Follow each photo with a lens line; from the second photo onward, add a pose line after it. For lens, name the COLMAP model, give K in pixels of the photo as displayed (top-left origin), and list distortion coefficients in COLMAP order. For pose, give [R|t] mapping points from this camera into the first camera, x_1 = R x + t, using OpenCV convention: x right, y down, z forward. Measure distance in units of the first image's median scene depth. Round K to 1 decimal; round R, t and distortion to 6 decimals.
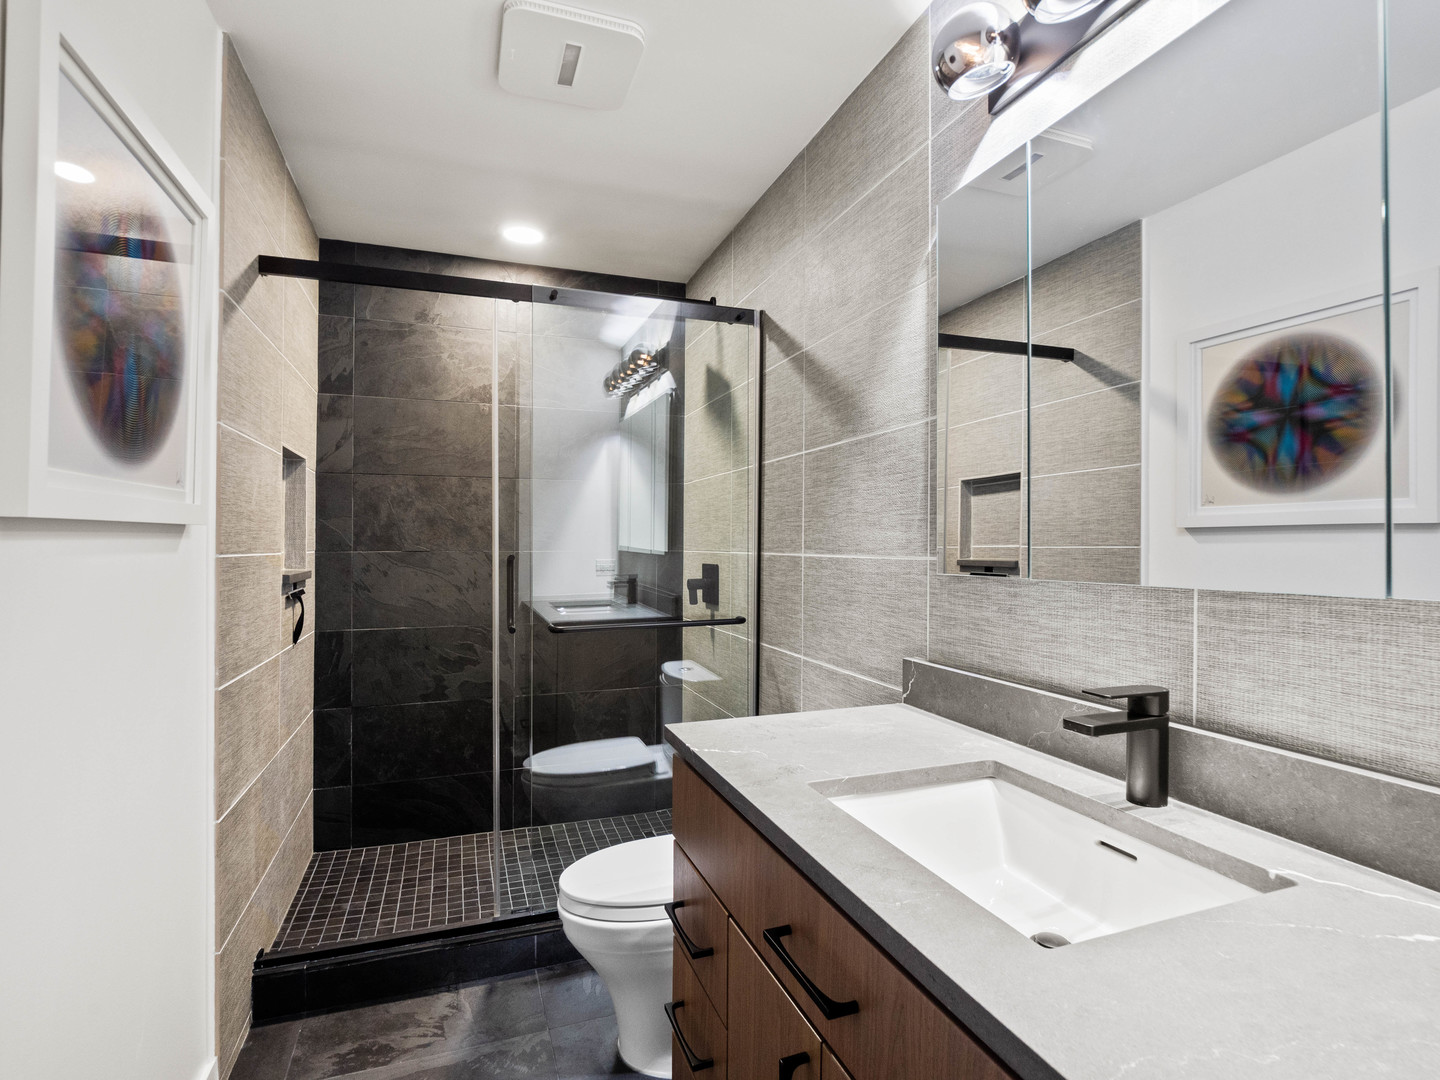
lens RADIAL K [[718.5, 0, 721.3], [0, 718.5, 536.9], [0, 0, 1]] dist [0.004528, -0.010697]
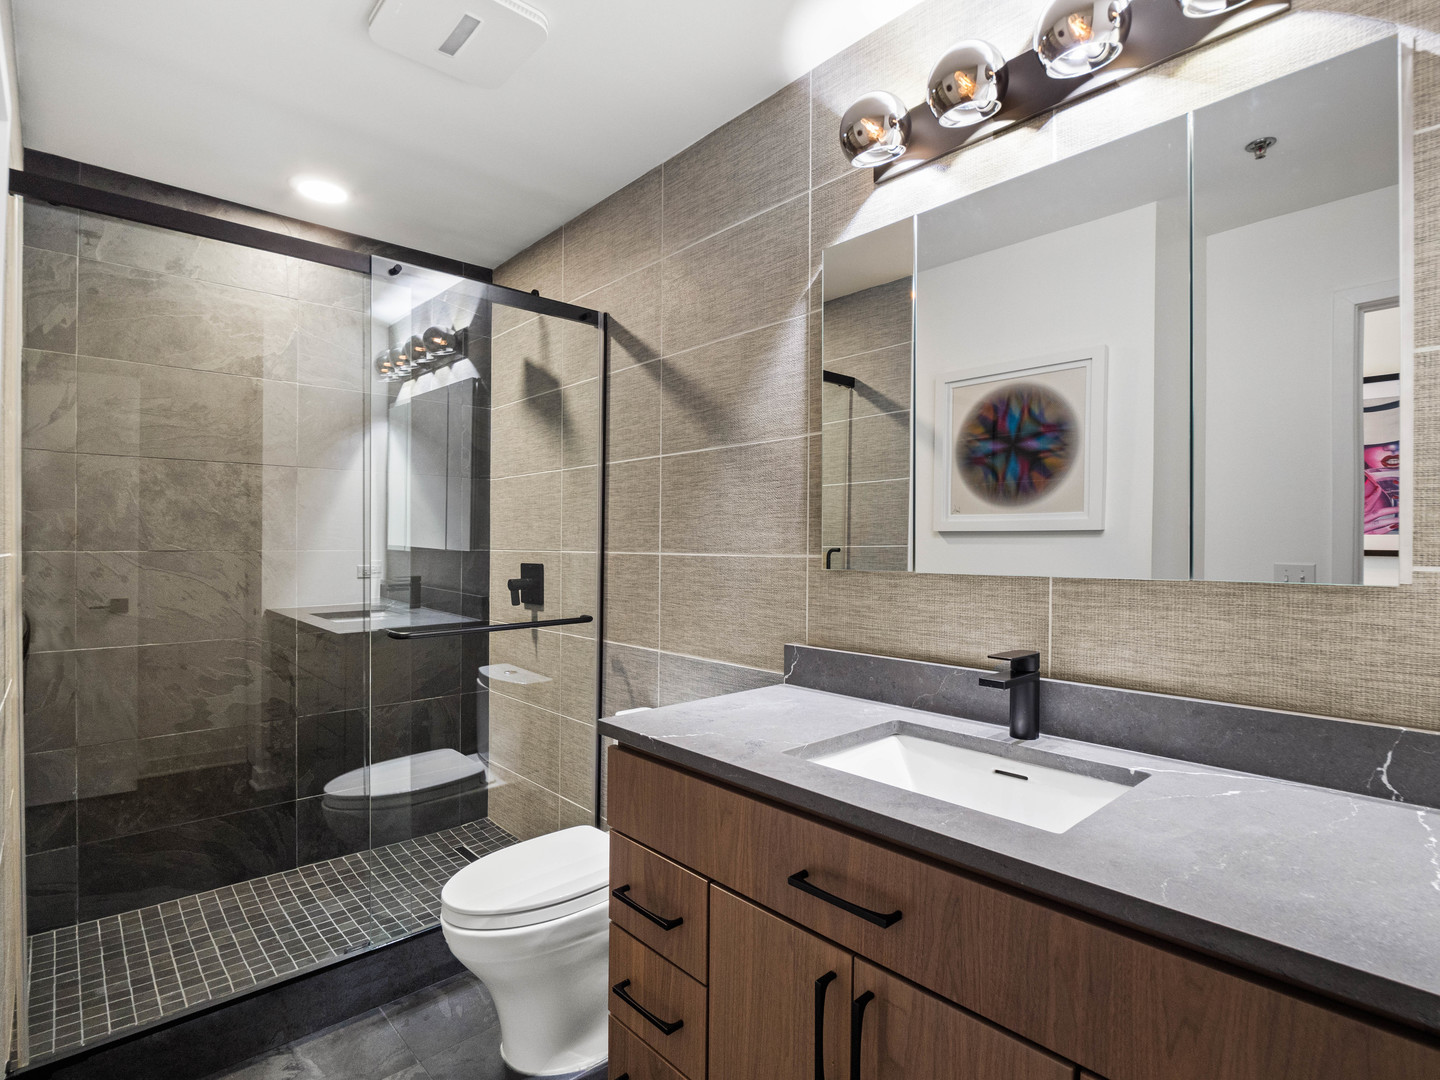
lens RADIAL K [[722.3, 0, 726.4], [0, 722.3, 543.7], [0, 0, 1]] dist [-0.002720, -0.002270]
pose [[0.923136, 0.002419, 0.384466, -0.193871], [-0.006173, 0.999945, 0.008531, 0.000652], [-0.384424, -0.010248, 0.923100, -0.010313]]
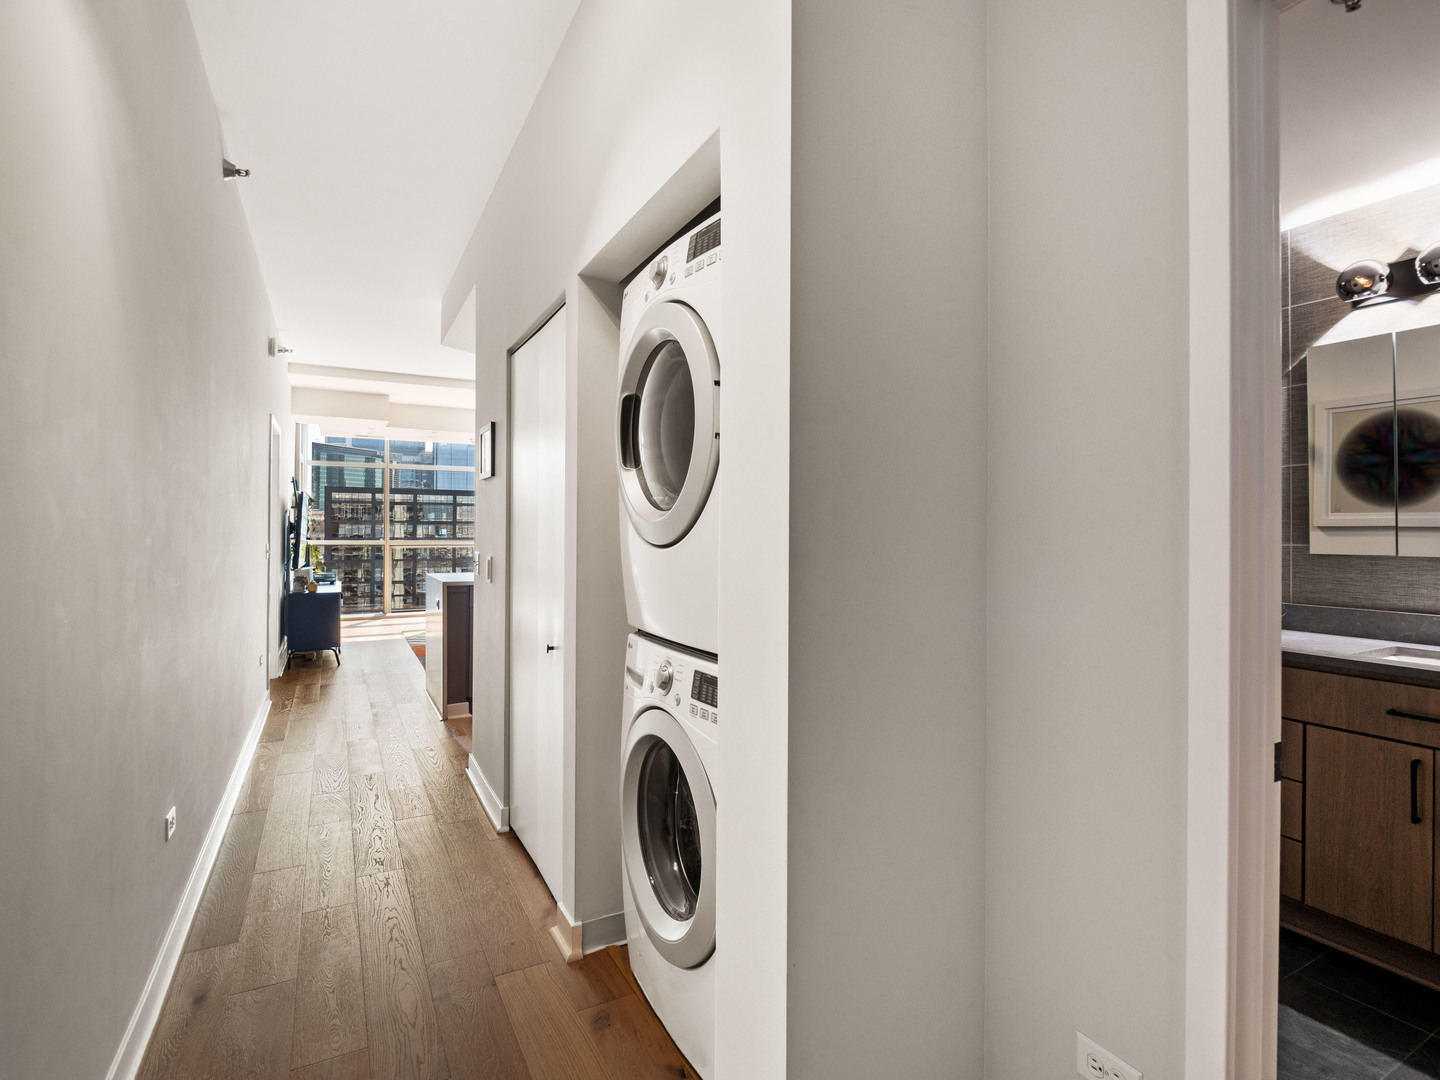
lens RADIAL K [[715.9, 0, 747.8], [0, 715.9, 516.4], [0, 0, 1]] dist [-0.002693, -0.000551]
pose [[0.985040, 0.010775, 0.171990, -0.928754], [-0.008778, 0.999885, -0.012370, -0.005050], [-0.172104, 0.010675, 0.985021, -0.345238]]
